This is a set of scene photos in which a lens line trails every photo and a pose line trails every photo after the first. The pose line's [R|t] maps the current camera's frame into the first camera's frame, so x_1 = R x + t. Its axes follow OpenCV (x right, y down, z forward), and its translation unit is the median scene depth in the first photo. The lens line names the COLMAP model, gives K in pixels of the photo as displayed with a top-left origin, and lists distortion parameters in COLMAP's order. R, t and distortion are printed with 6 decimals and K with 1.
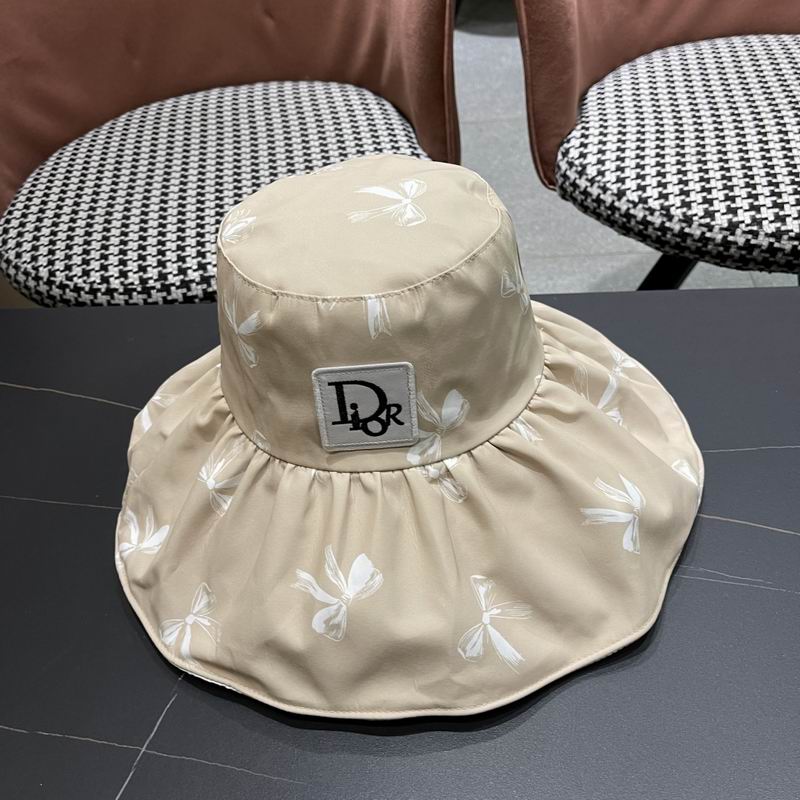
lens RADIAL K [[845.6, 0, 395.1], [0, 845.6, 399.8], [0, 0, 1]] dist [0.016463, 0.000000]
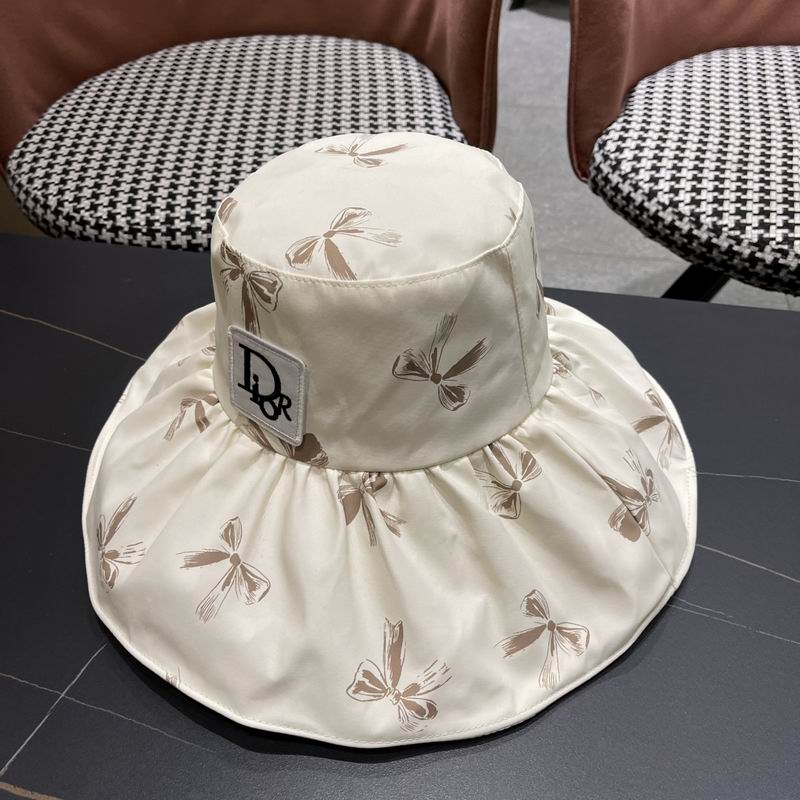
lens RADIAL K [[845.6, 0, 395.1], [0, 845.6, 411.5], [0, 0, 1]] dist [0.016463, 0.000000]
pose [[0.990787, 0.132257, -0.029152, 0.038905], [-0.131022, 0.990538, 0.040848, -0.001457], [0.034278, -0.036652, 0.998740, 0.025817]]
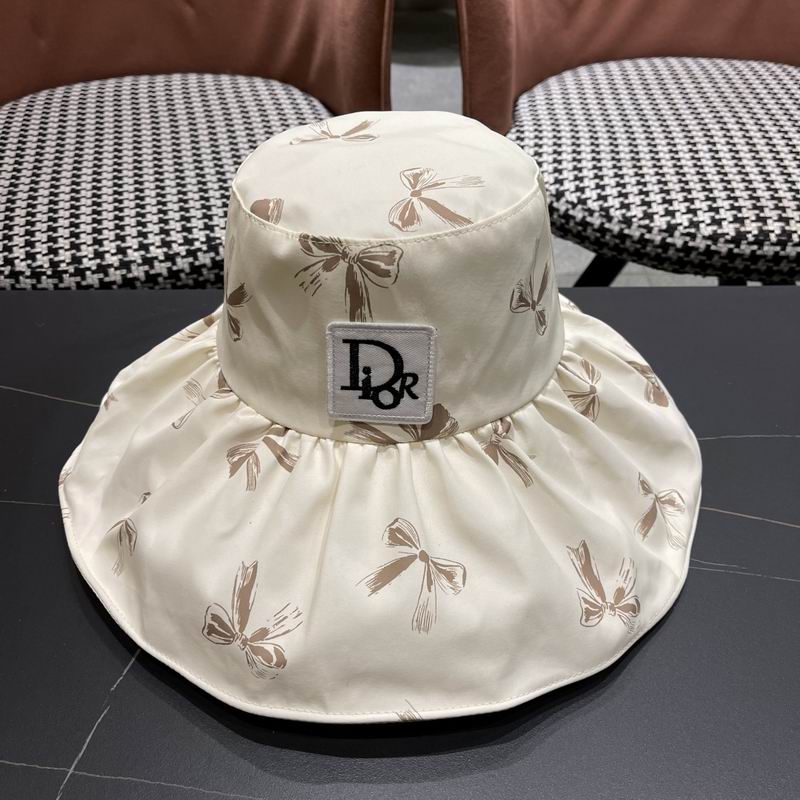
lens RADIAL K [[845.6, 0, 400.3], [0, 845.6, 406.4], [0, 0, 1]] dist [0.016463, 0.000000]
pose [[0.990444, 0.011816, 0.137410, -0.050890], [-0.006728, 0.999276, -0.037438, 0.042235], [-0.137753, 0.036156, 0.989806, 0.052415]]
